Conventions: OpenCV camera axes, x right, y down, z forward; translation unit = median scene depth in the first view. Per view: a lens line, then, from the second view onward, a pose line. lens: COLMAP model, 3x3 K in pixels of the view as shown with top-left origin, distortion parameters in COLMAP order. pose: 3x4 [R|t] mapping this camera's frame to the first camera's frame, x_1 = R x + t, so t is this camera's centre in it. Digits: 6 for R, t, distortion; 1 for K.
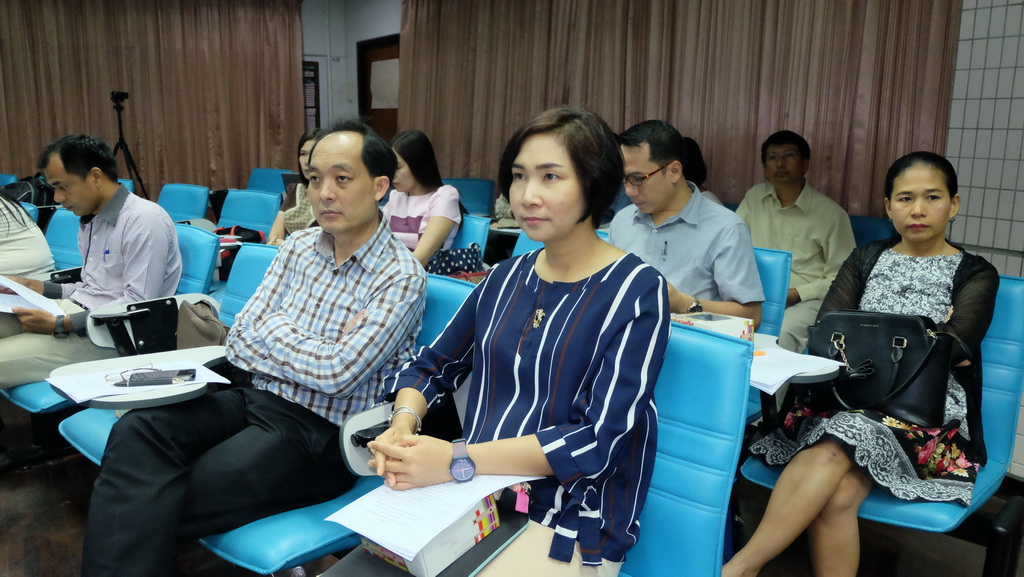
lens RADIAL K [[843.0, 0, 528.5], [0, 843.0, 287.3], [0, 0, 1]] dist [-0.014261, -0.002661]
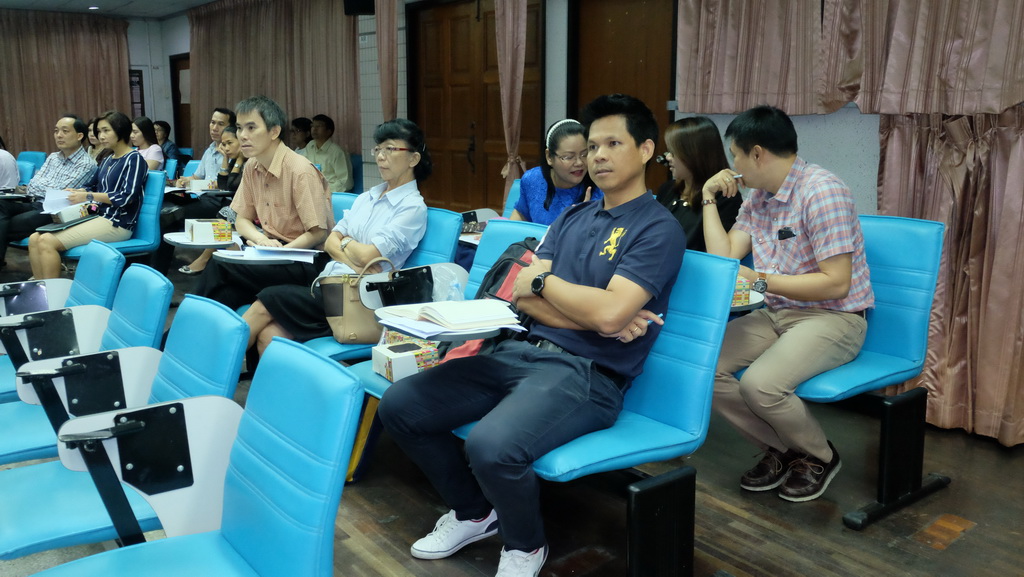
lens RADIAL K [[934.6, 0, 512.0], [0, 934.6, 288.5], [0, 0, 1]] dist [0.004007, 0.017606]
pose [[0.998761, -0.025452, 0.042765, 0.310783], [0.025668, 0.999660, -0.004512, 0.123880], [-0.042636, 0.005604, 0.999075, -0.614104]]
